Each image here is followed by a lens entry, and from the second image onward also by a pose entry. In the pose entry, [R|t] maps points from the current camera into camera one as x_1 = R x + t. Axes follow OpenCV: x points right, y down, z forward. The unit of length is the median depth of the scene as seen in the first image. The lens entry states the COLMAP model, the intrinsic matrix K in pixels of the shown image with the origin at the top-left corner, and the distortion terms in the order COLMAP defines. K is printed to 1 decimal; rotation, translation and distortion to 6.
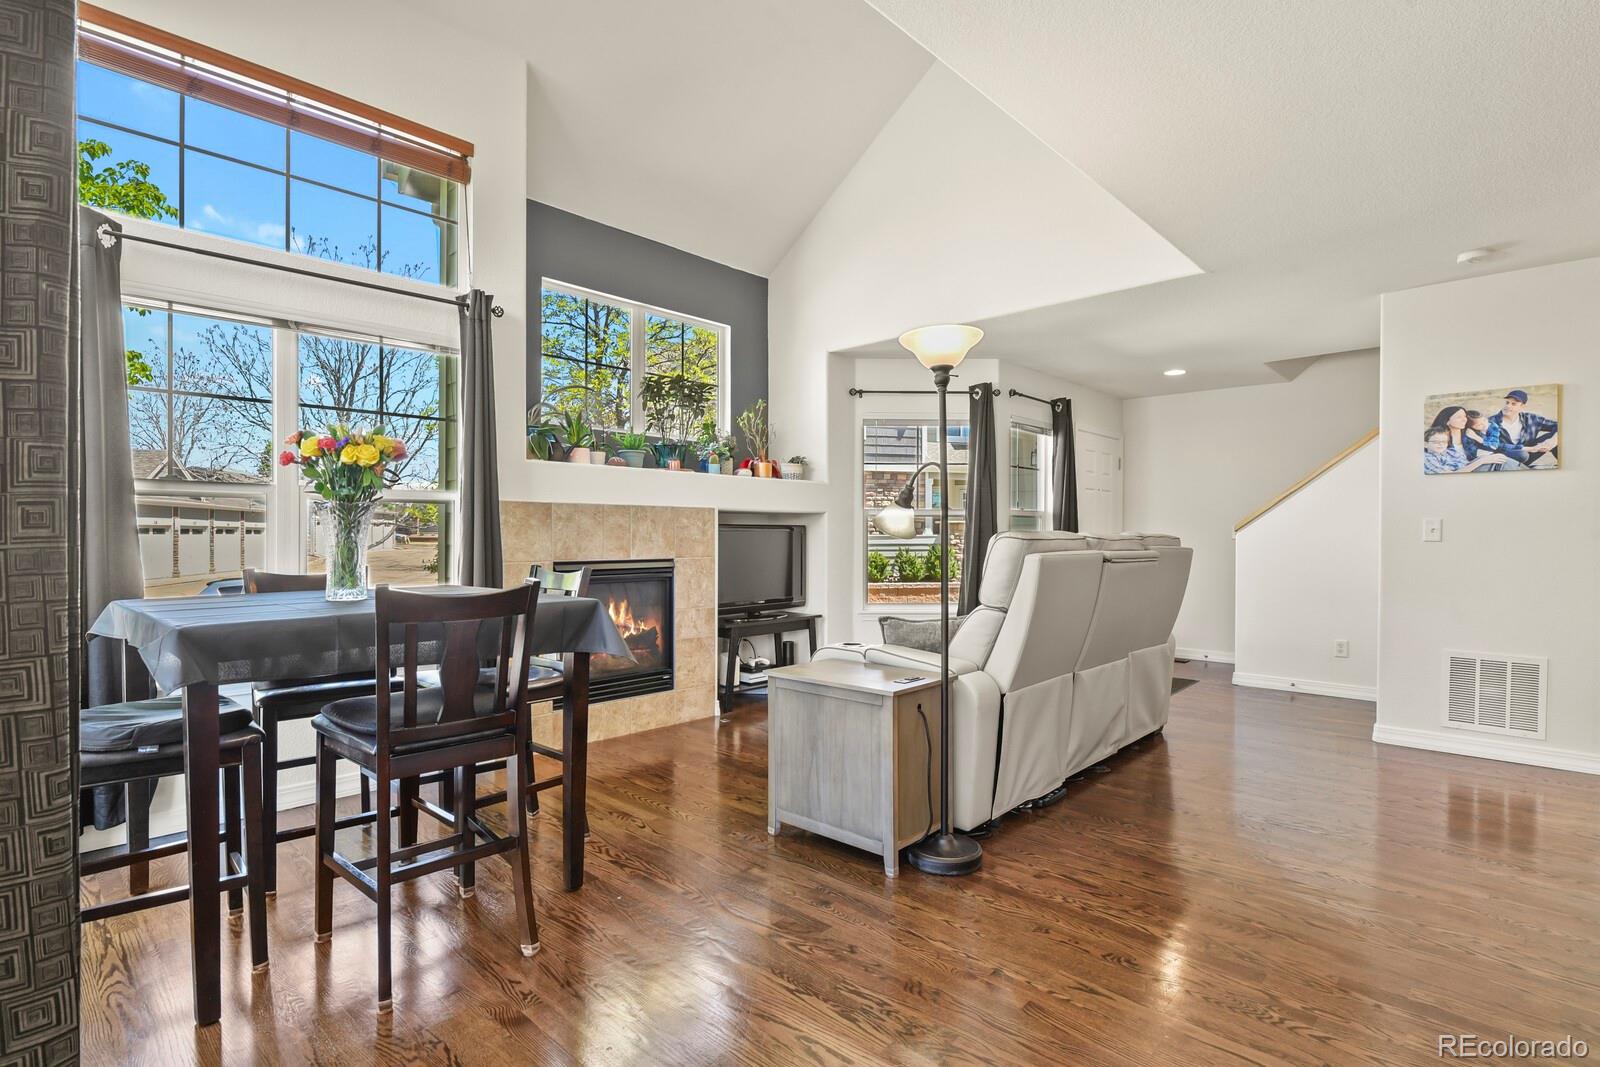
lens RADIAL K [[772.2, 0, 805.7], [0, 772.2, 538.3], [0, 0, 1]] dist [-0.002673, -0.003933]
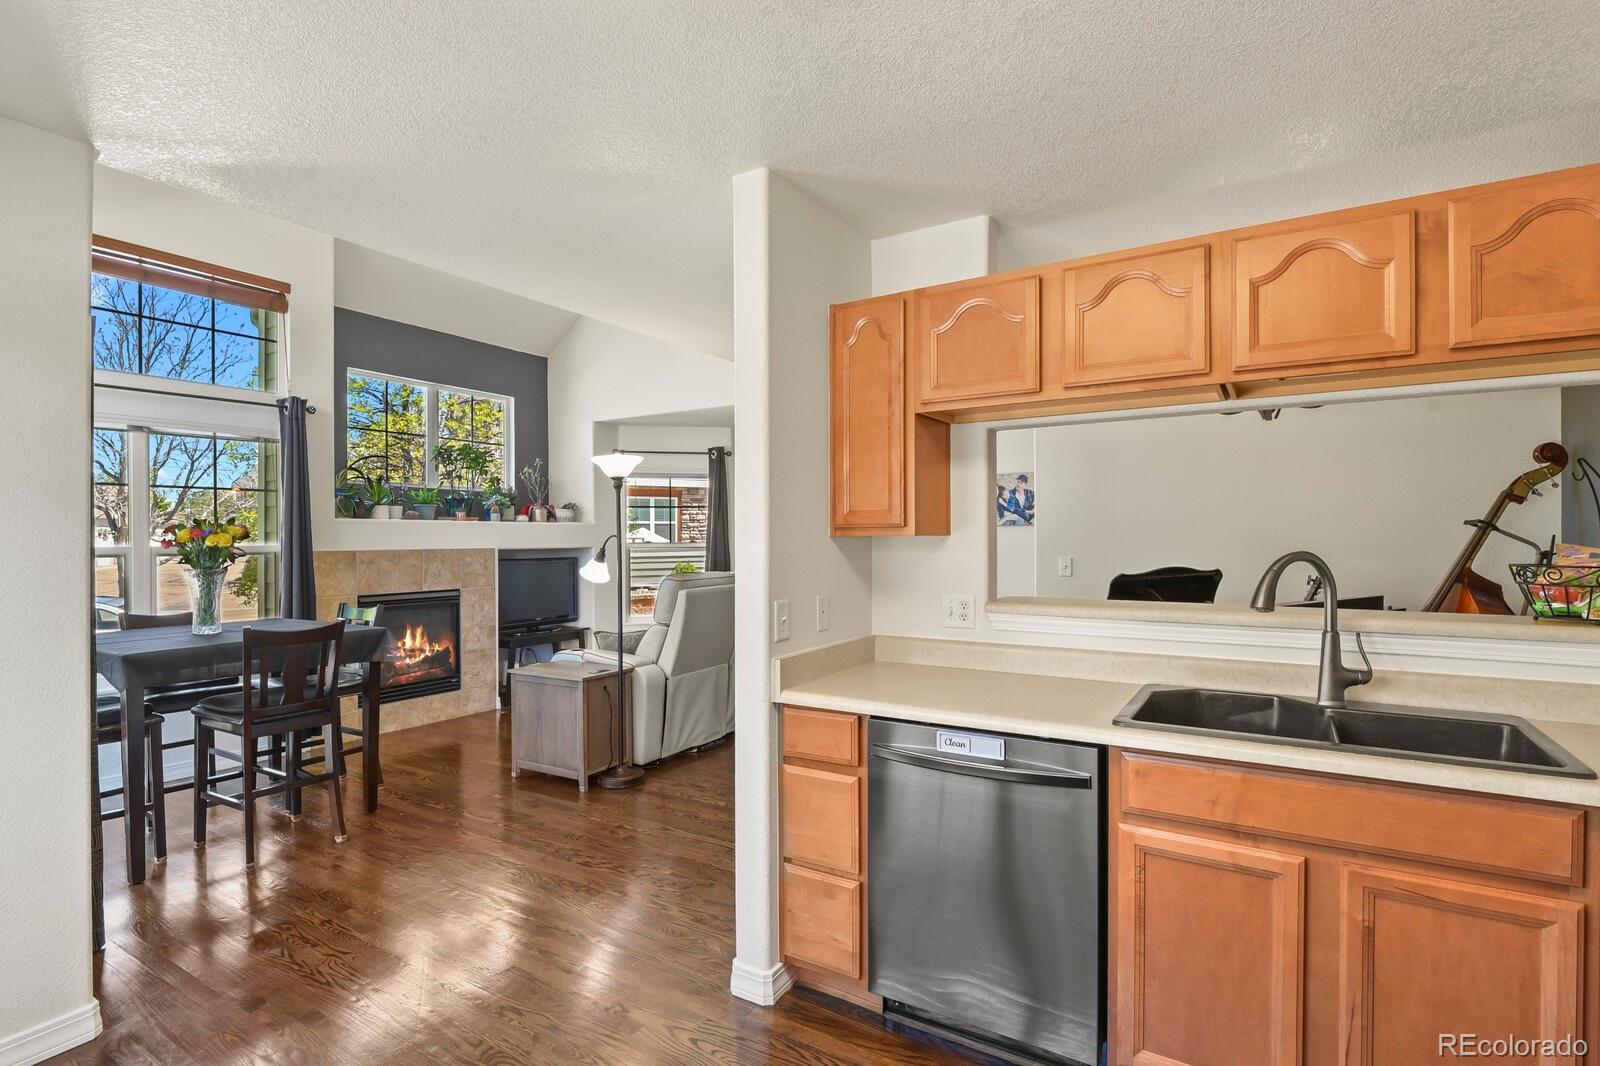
lens RADIAL K [[772.2, 0, 805.5], [0, 772.2, 536.4], [0, 0, 1]] dist [-0.002673, -0.003933]
pose [[0.979421, -0.007172, 0.201701, 0.162213], [0.008508, 0.999947, -0.005759, -0.058656], [-0.201649, 0.007357, 0.979430, -0.460480]]
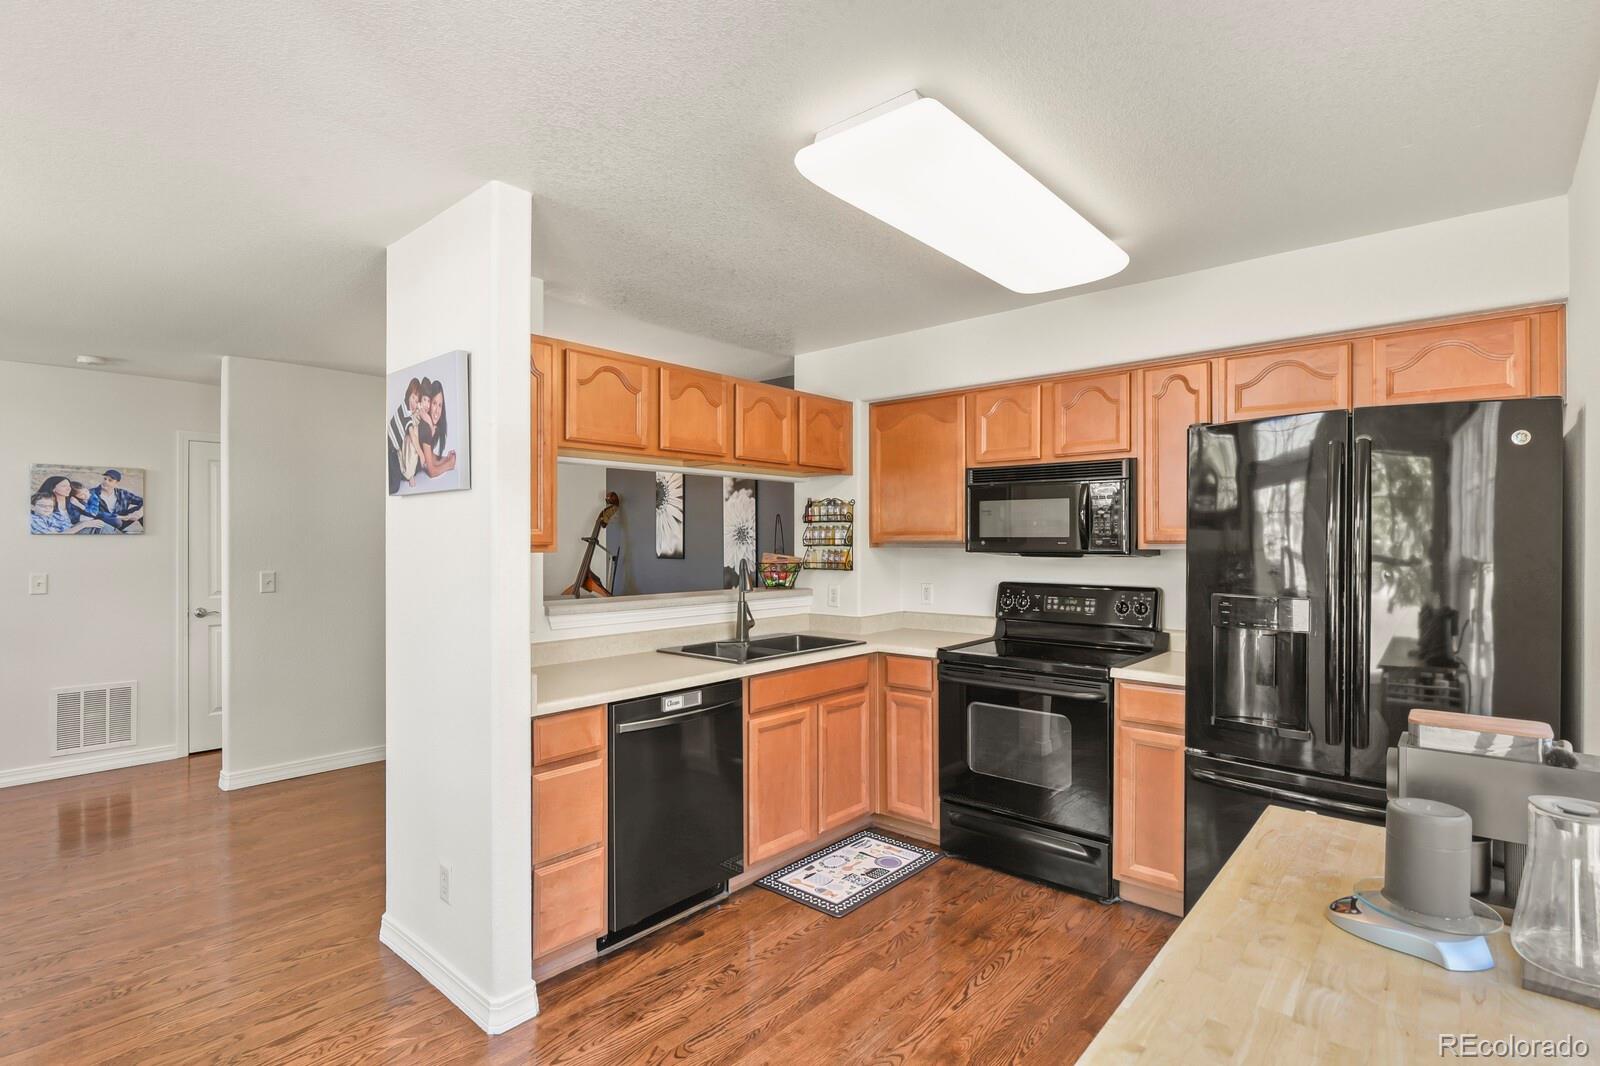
lens RADIAL K [[772.2, 0, 796.0], [0, 772.2, 543.4], [0, 0, 1]] dist [-0.002673, -0.003933]
pose [[-0.037973, -0.006692, 0.999256, -0.355963], [0.006074, 0.999958, 0.006928, -0.074113], [-0.999260, 0.006332, -0.037931, -0.058506]]
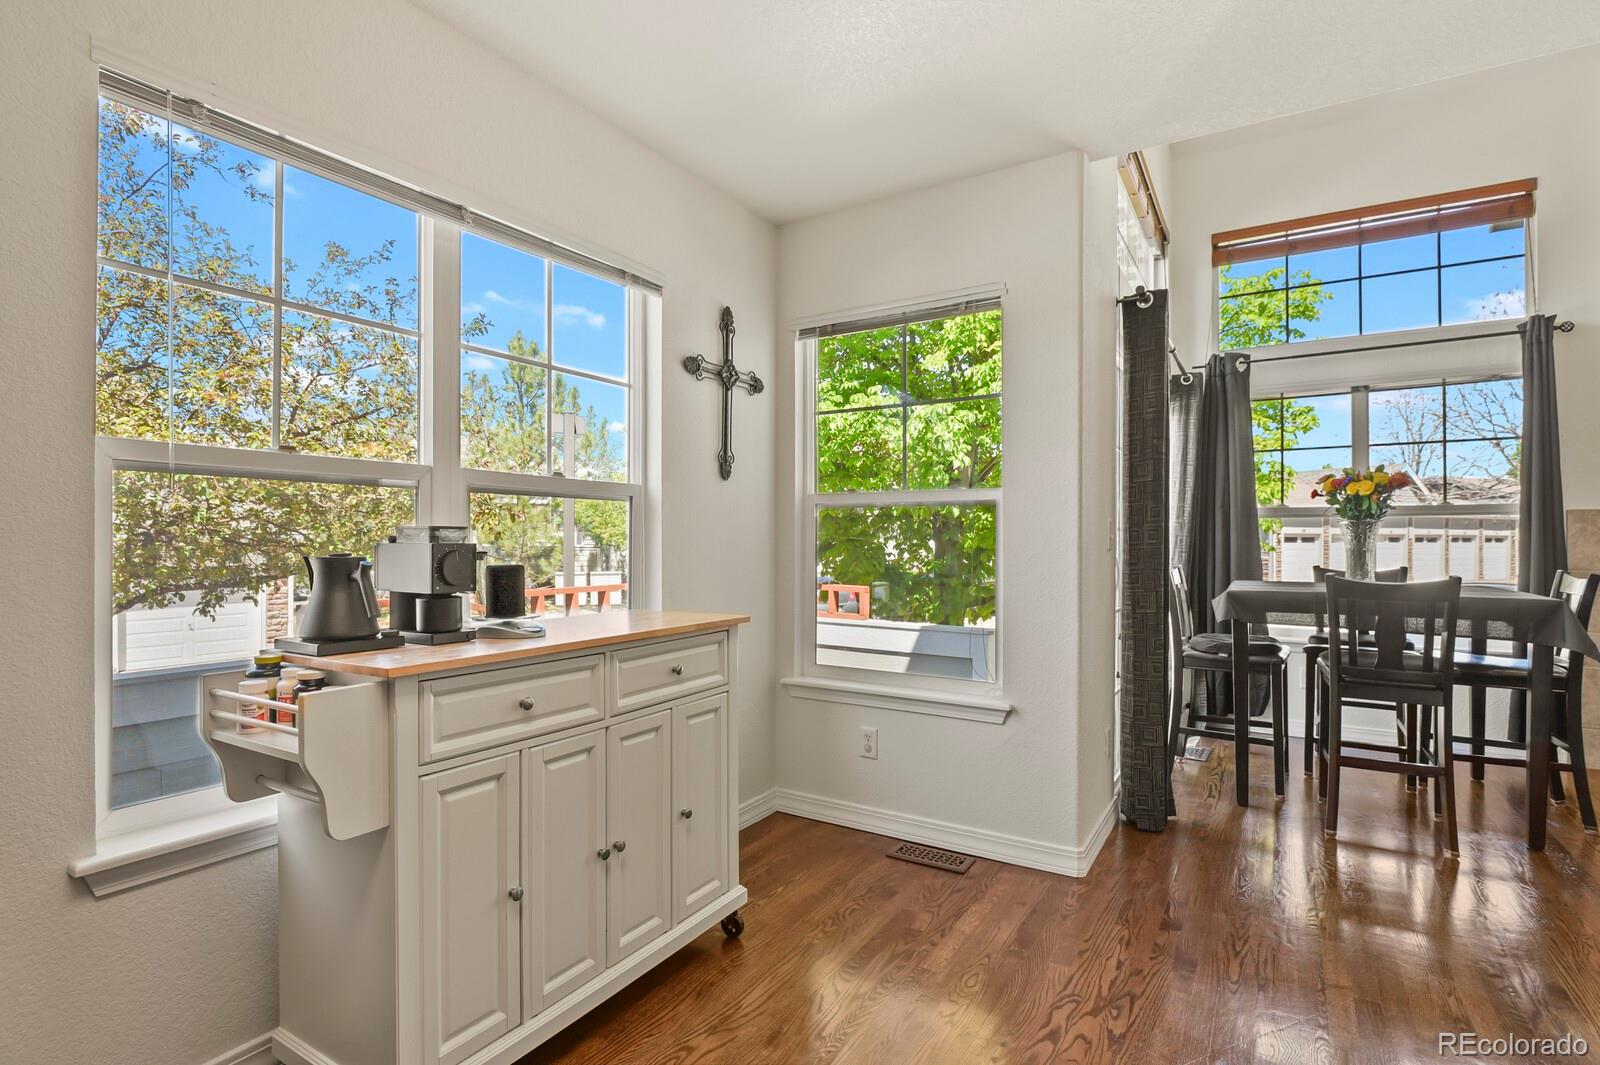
lens RADIAL K [[772.2, 0, 805.8], [0, 772.2, 536.5], [0, 0, 1]] dist [-0.002673, -0.003933]
pose [[0.195431, -0.005021, -0.980705, 0.389166], [-0.007910, 0.999946, -0.006696, -0.000726], [0.980685, 0.009065, 0.195381, -0.181899]]
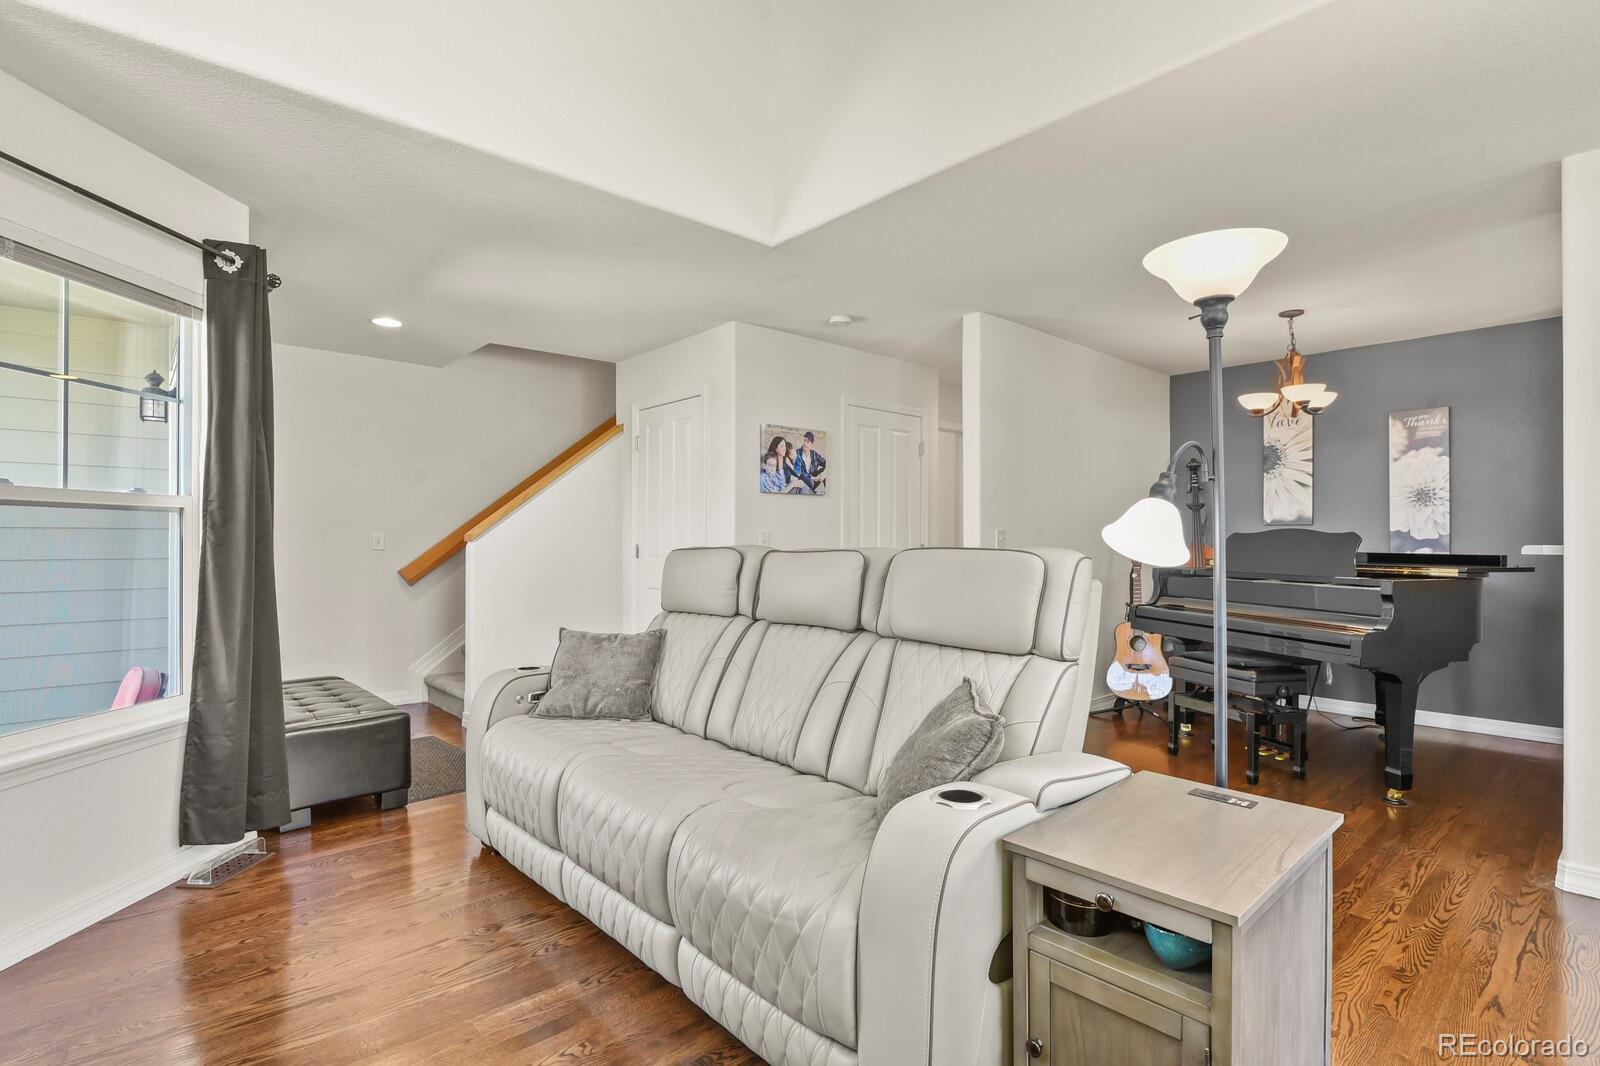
lens RADIAL K [[772.2, 0, 804.0], [0, 772.2, 536.7], [0, 0, 1]] dist [-0.002673, -0.003933]
pose [[0.080027, 0.001504, 0.996792, -0.347704], [0.003281, 0.999993, -0.001773, -0.015564], [-0.996787, 0.003413, 0.080022, 0.890304]]
